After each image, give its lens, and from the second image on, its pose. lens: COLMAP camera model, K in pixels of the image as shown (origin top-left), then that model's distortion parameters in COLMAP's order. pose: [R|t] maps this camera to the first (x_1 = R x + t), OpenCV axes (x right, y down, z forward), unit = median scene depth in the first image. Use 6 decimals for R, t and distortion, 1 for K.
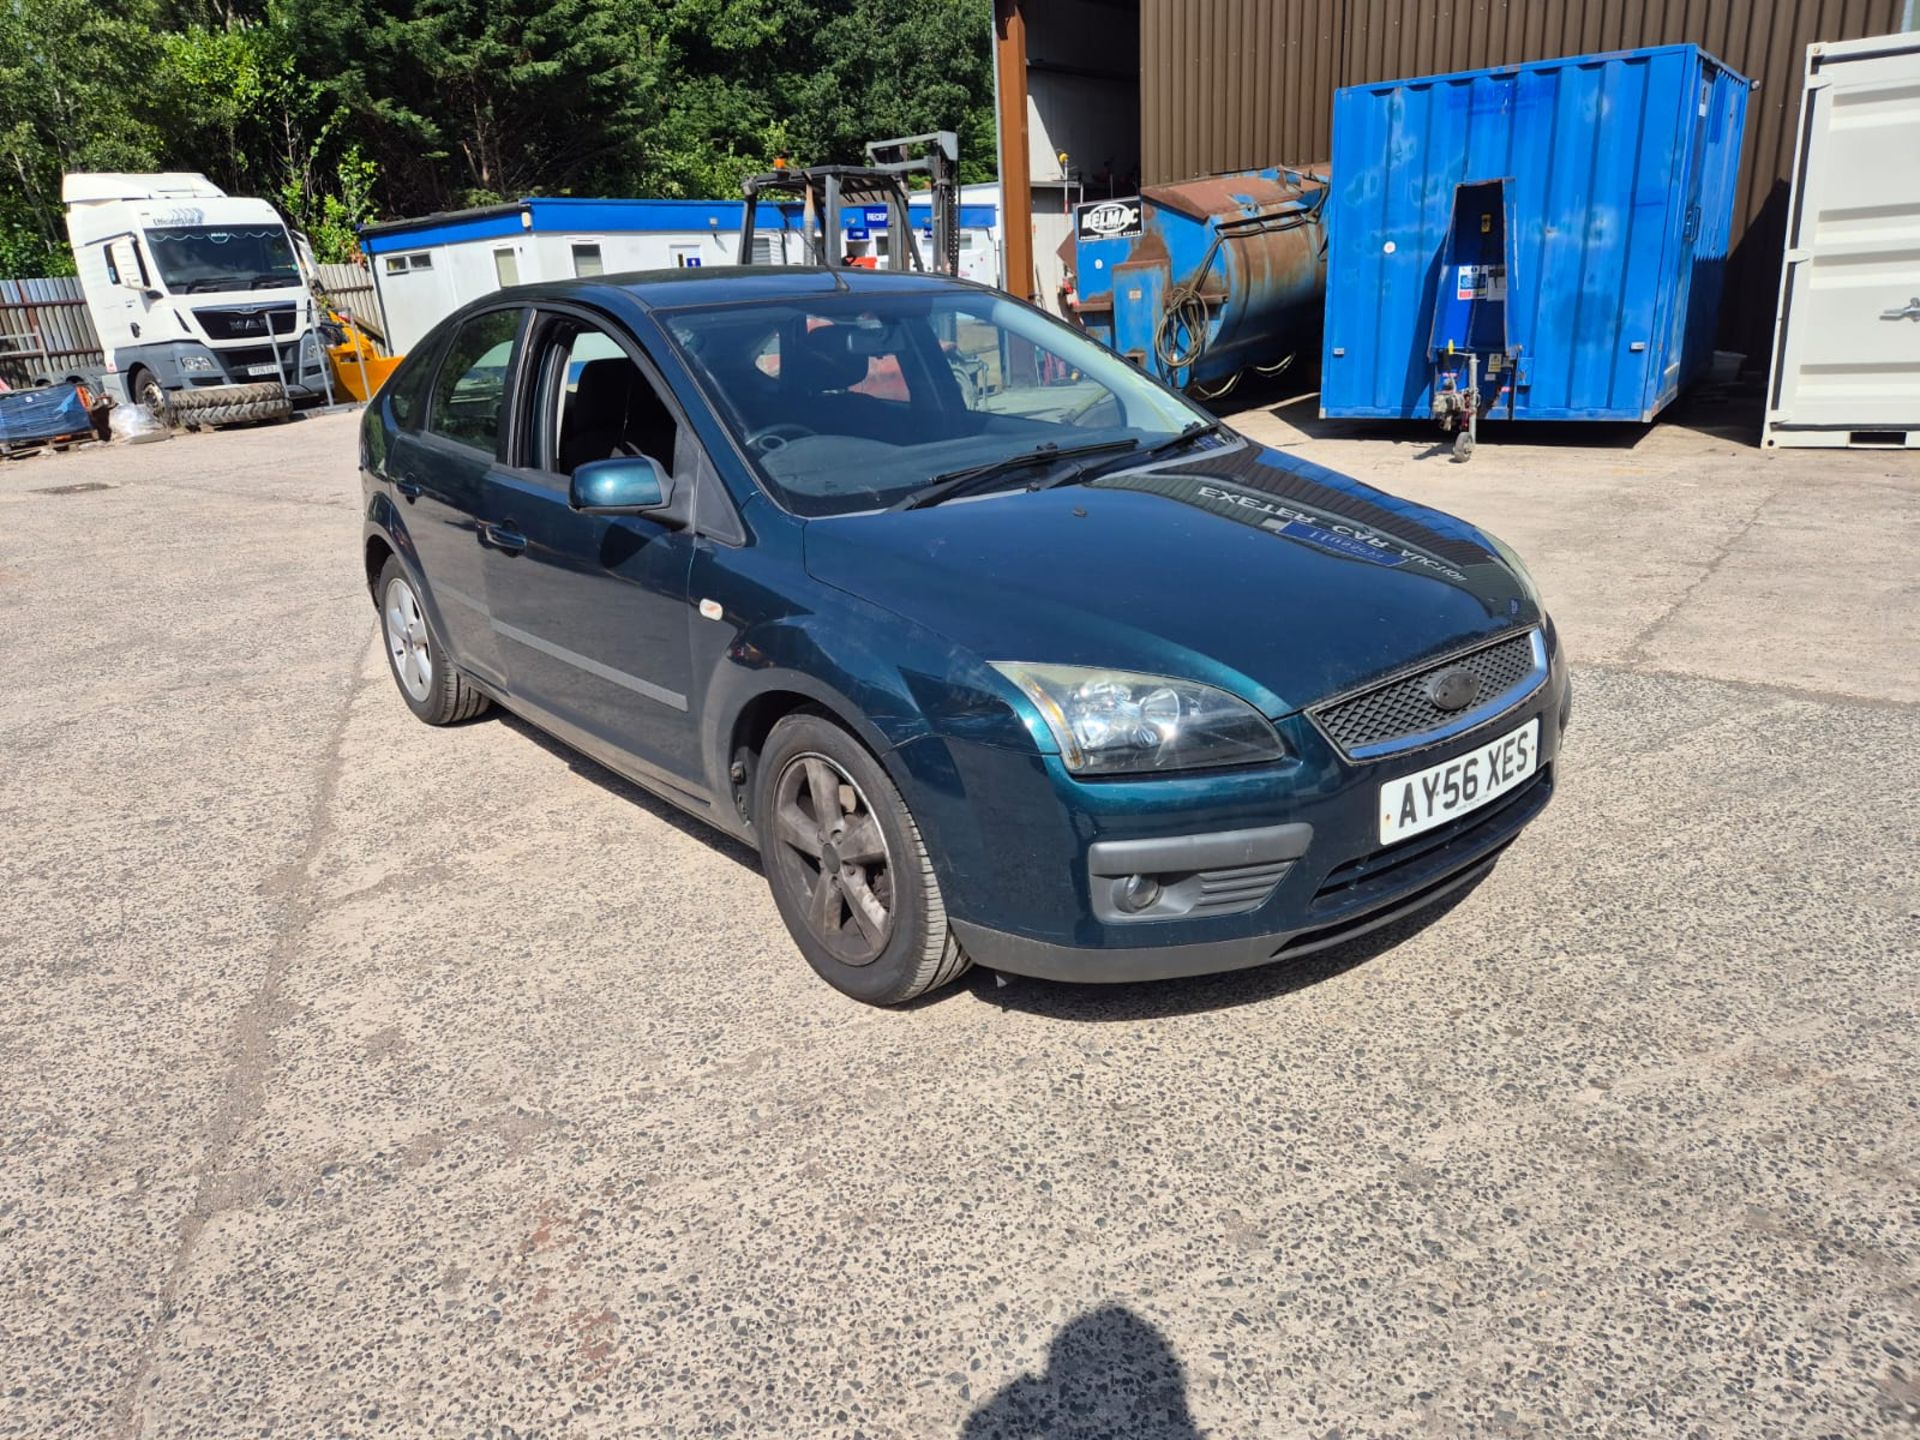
lens RADIAL K [[1287.4, 0, 933.1], [0, 1287.4, 683.6], [0, 0, 1]] dist [0.070102, -0.059235]
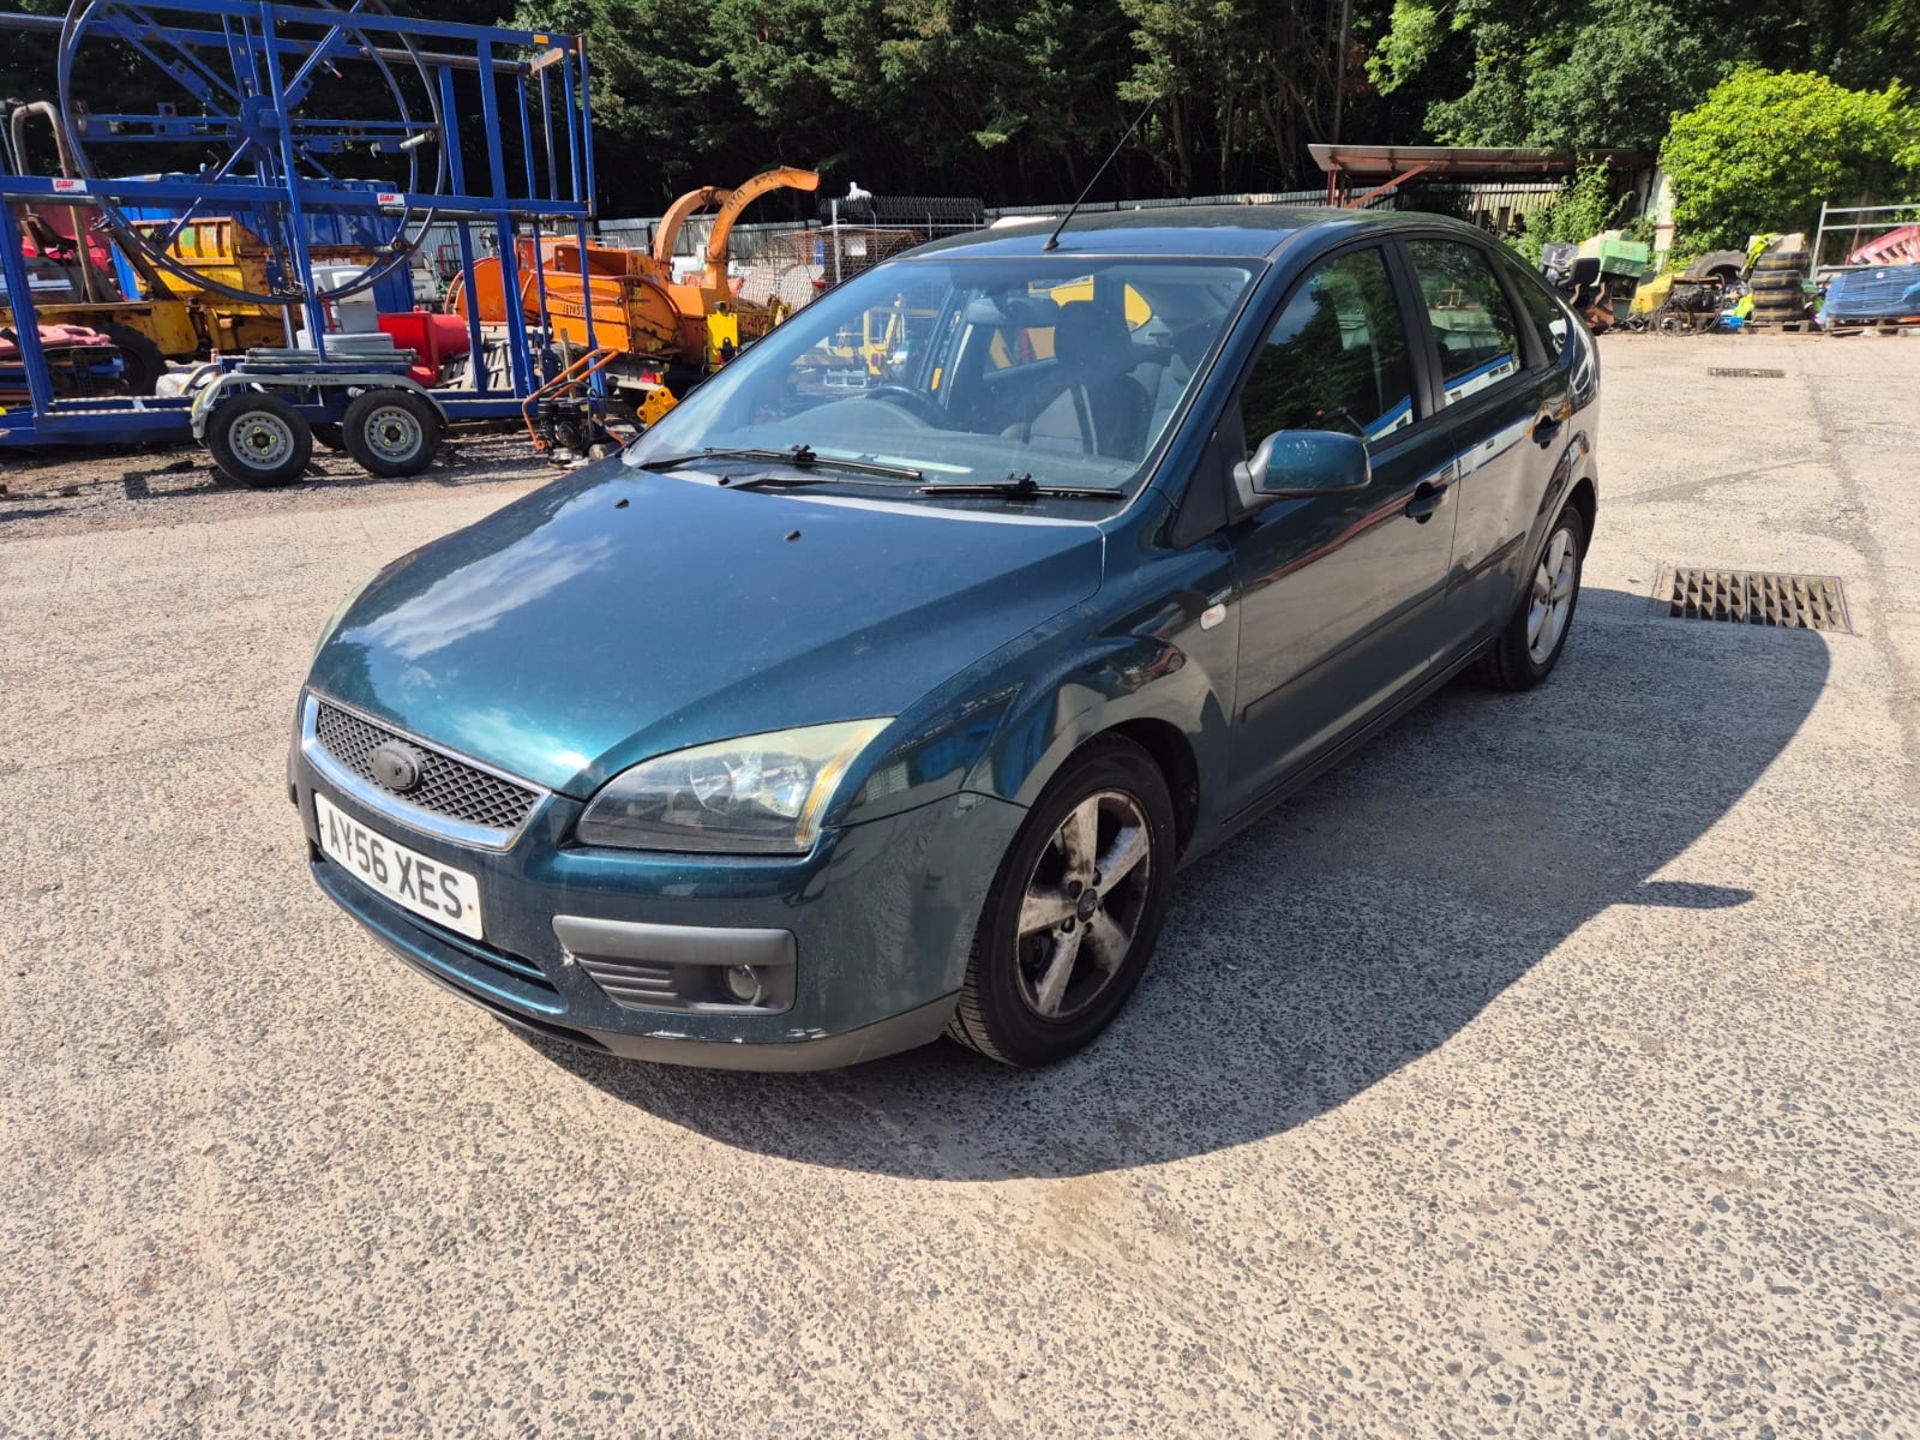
lens RADIAL K [[1287.4, 0, 938.9], [0, 1287.4, 729.8], [0, 0, 1]] dist [0.070102, -0.059235]
pose [[0.188123, 0.398846, -0.897514, 0.341960], [-0.273660, 0.898926, 0.342113, -0.116494], [0.943250, 0.181254, 0.278257, 0.293811]]
